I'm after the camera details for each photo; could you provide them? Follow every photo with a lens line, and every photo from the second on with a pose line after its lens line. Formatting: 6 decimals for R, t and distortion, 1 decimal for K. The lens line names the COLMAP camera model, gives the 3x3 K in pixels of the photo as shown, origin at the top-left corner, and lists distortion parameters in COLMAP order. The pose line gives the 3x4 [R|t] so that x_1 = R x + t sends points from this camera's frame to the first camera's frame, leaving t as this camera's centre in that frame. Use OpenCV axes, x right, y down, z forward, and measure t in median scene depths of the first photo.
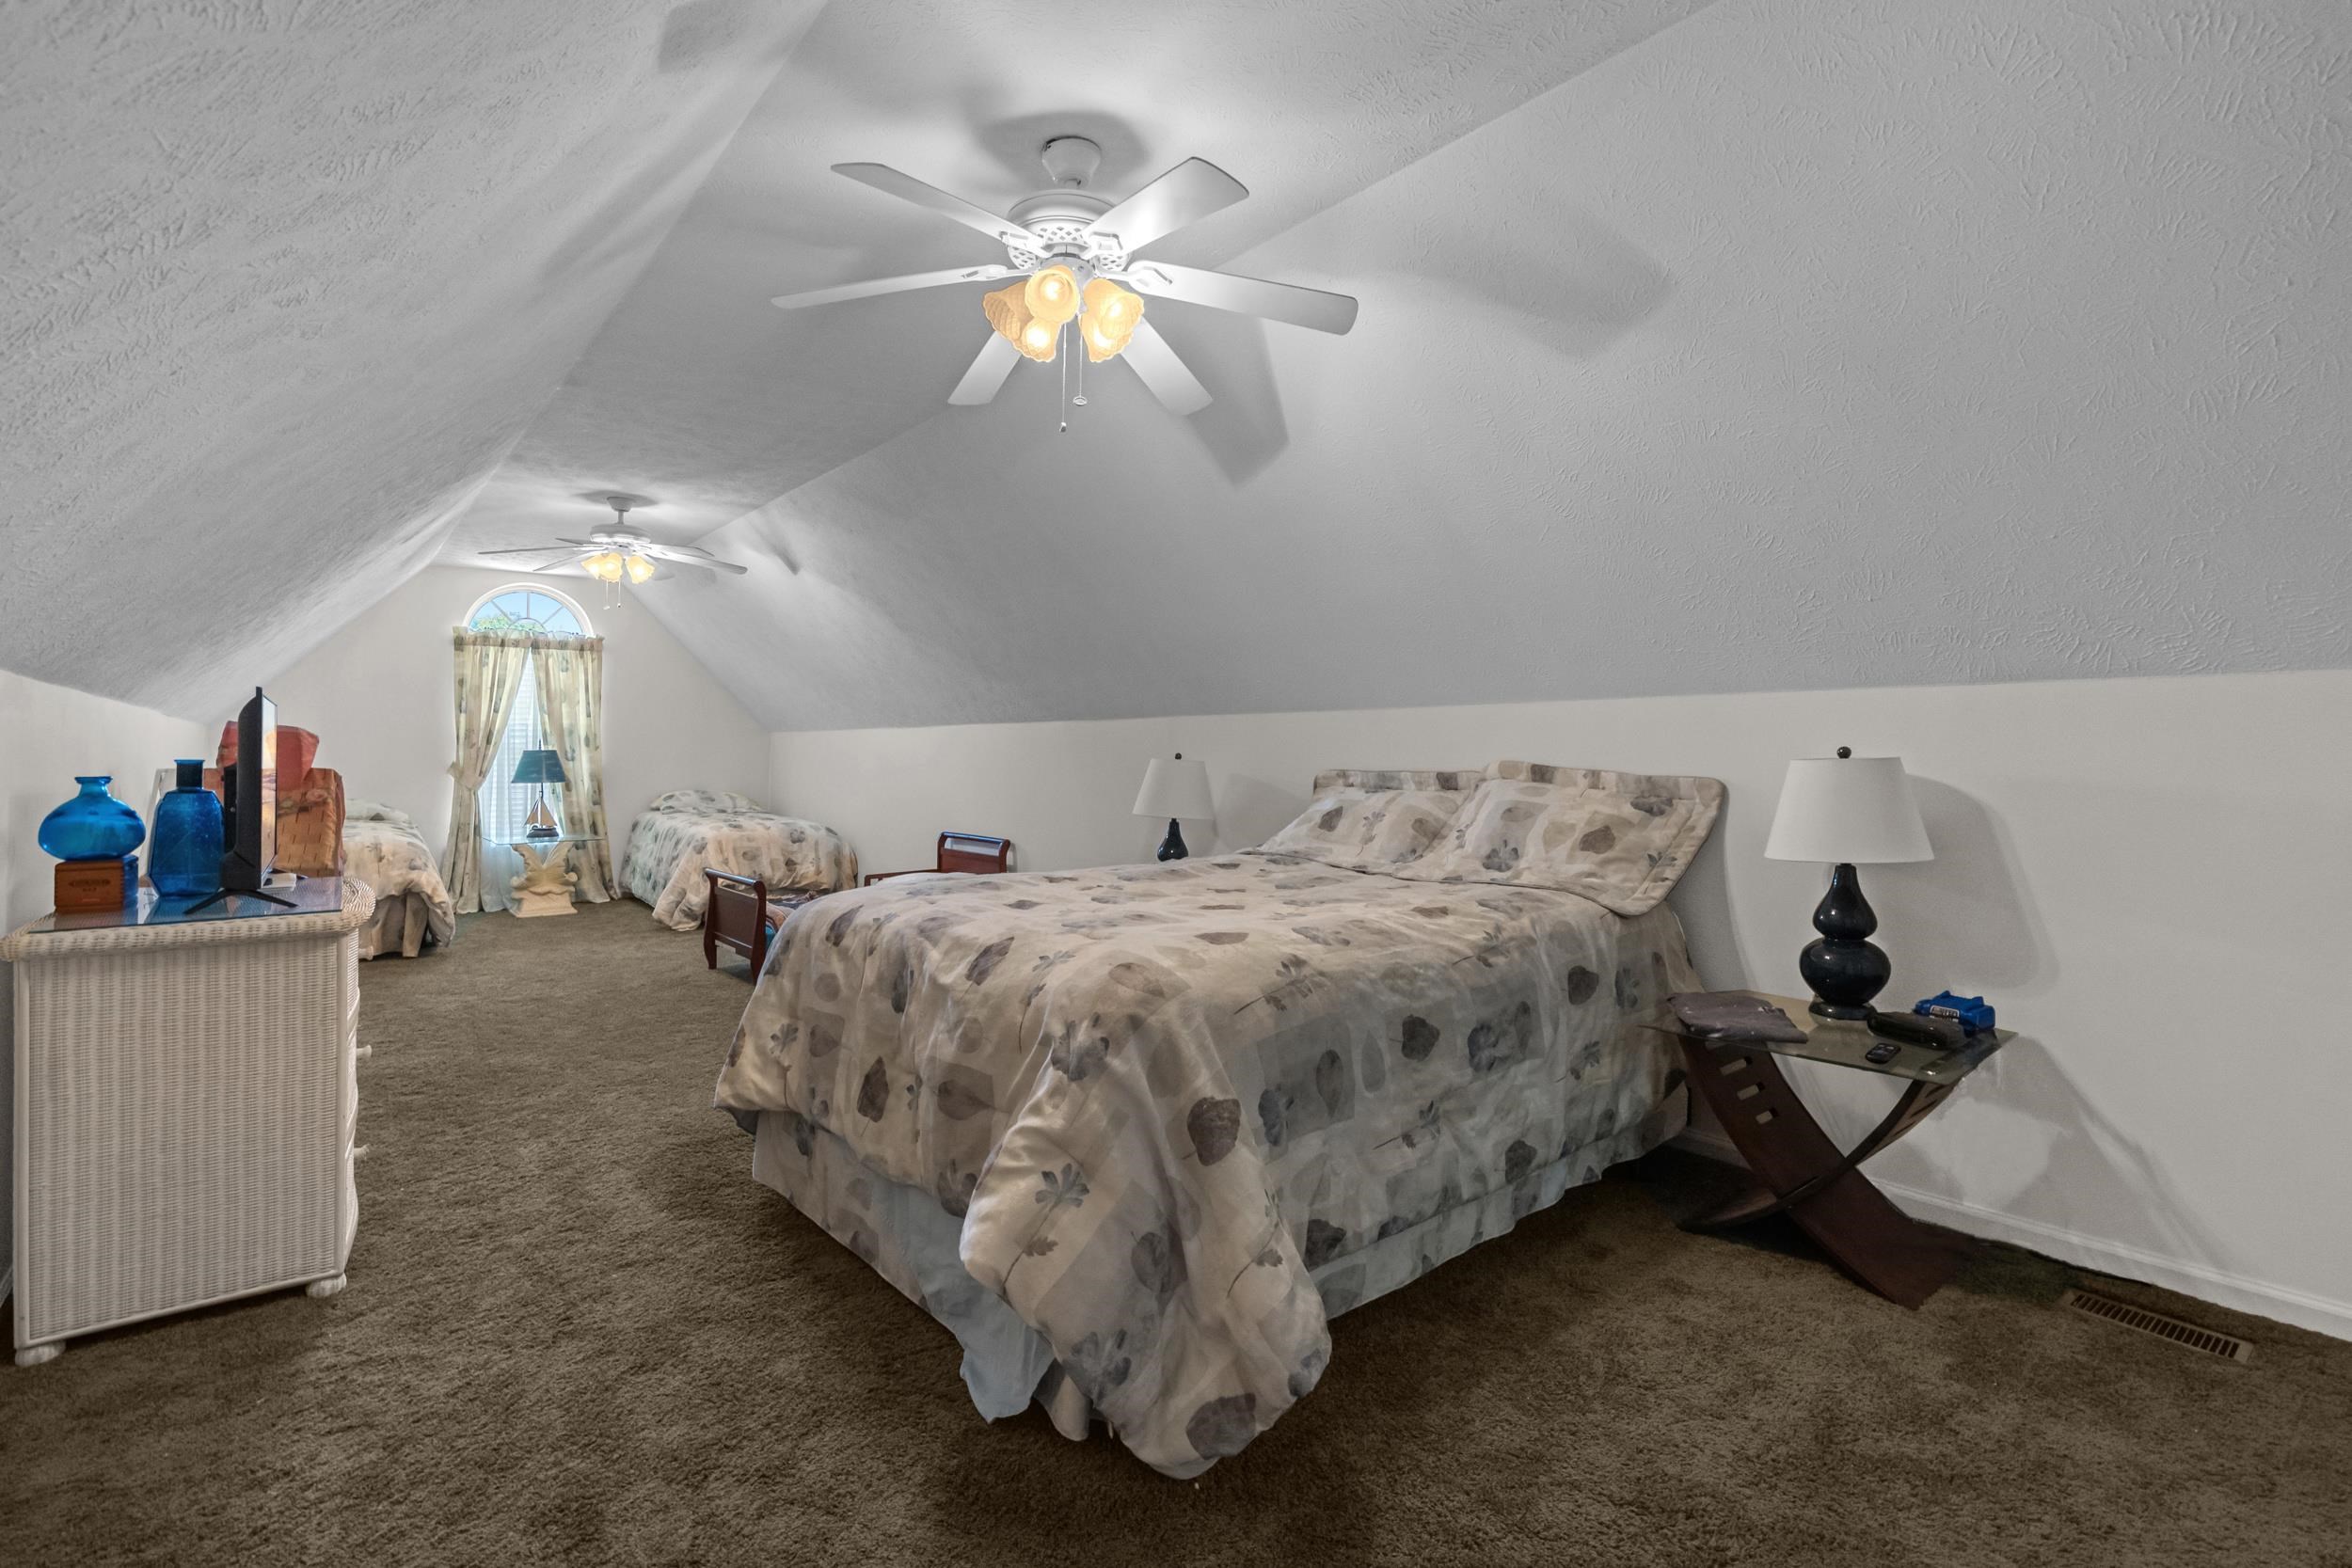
lens RADIAL K [[1080.1, 0, 1153.9], [0, 1080.1, 768.3], [0, 0, 1]] dist [-0.004366, 0.002000]
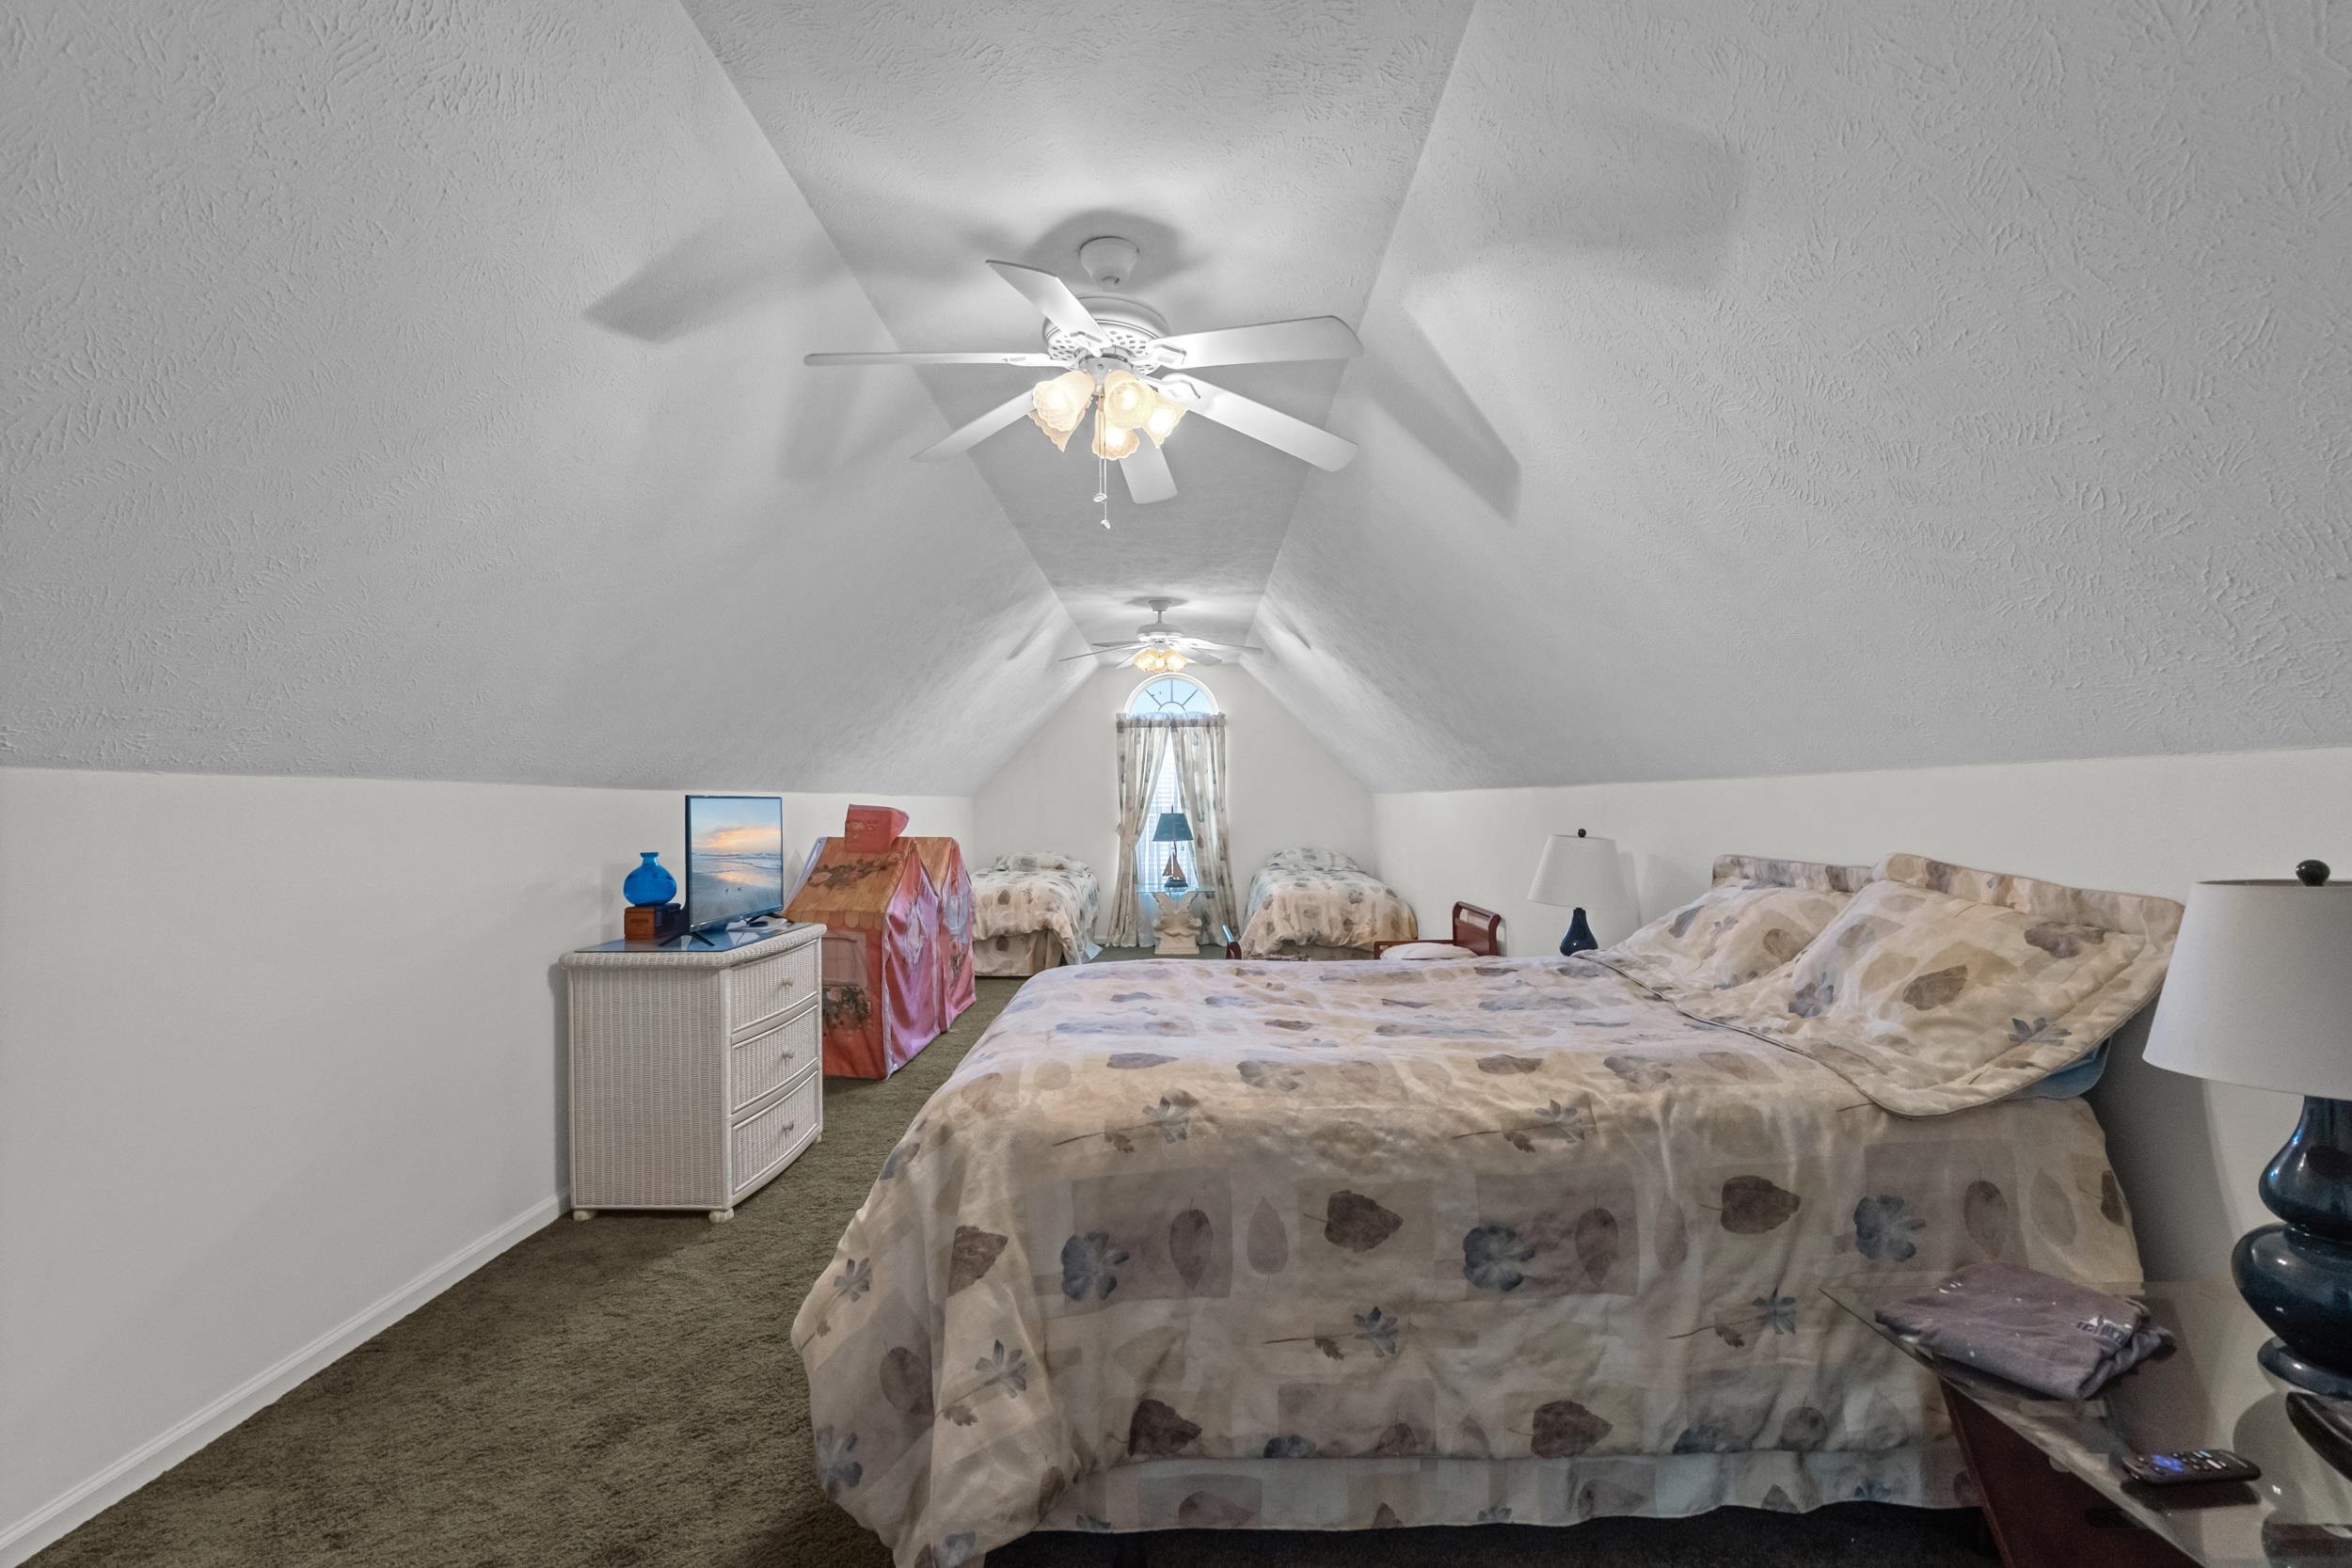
lens RADIAL K [[1080.1, 0, 1163.5], [0, 1080.1, 790.1], [0, 0, 1]] dist [-0.004366, 0.002000]
pose [[0.771883, -0.015170, -0.635583, 0.480654], [-0.000287, 0.999707, -0.024209, -0.036643], [0.635764, 0.018869, 0.771653, 0.215656]]
